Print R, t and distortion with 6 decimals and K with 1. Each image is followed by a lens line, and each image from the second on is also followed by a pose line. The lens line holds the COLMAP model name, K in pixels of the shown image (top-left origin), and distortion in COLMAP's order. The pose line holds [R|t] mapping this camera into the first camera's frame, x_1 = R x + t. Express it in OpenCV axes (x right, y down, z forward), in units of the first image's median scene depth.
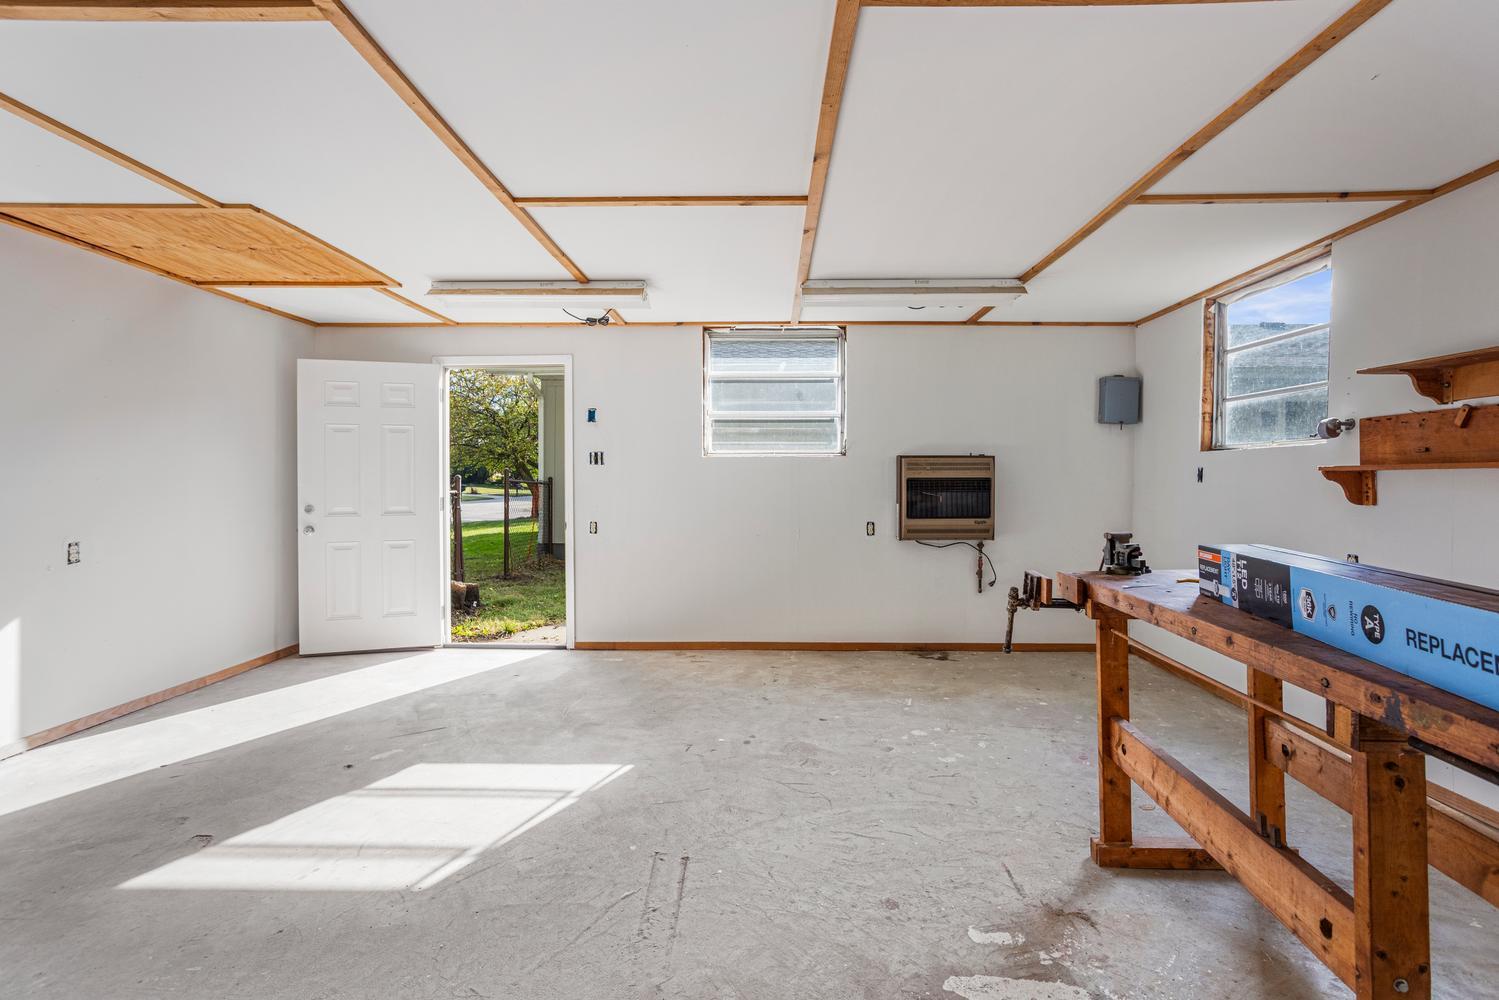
lens RADIAL K [[729.9, 0, 750.3], [0, 729.9, 490.3], [0, 0, 1]] dist [-0.053193, 0.030897]
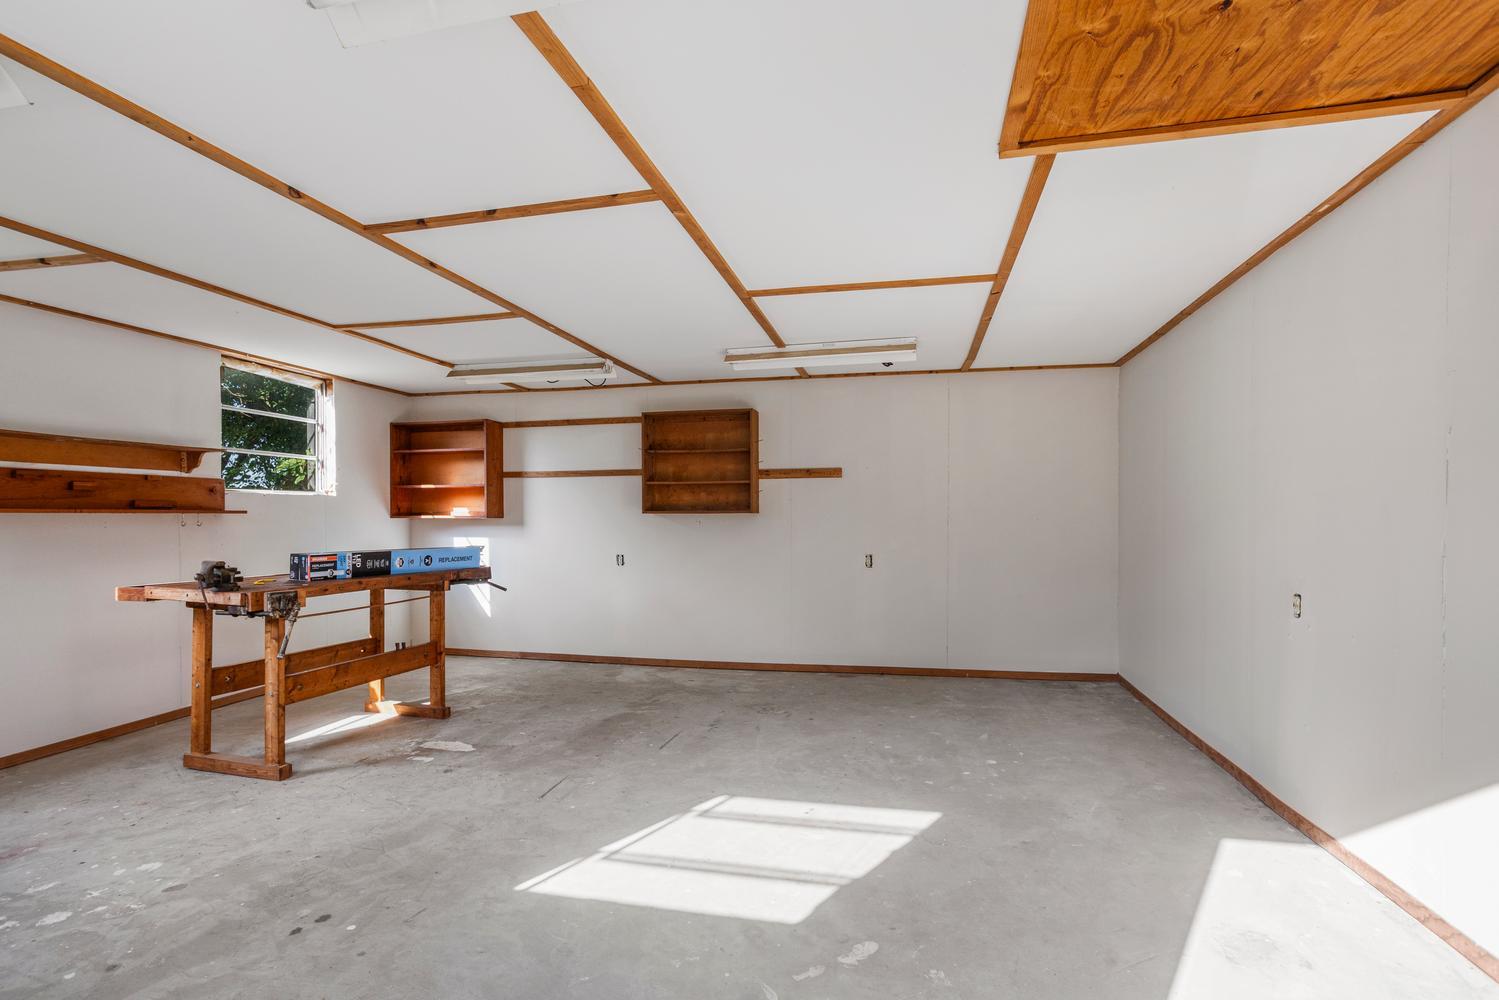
lens RADIAL K [[729.9, 0, 750.3], [0, 729.9, 490.3], [0, 0, 1]] dist [-0.053193, 0.030897]
pose [[-0.982391, 0.010455, 0.186545, -0.753490], [0.006182, 0.999705, -0.023476, -0.036263], [-0.186736, -0.021909, -0.982166, 2.325458]]
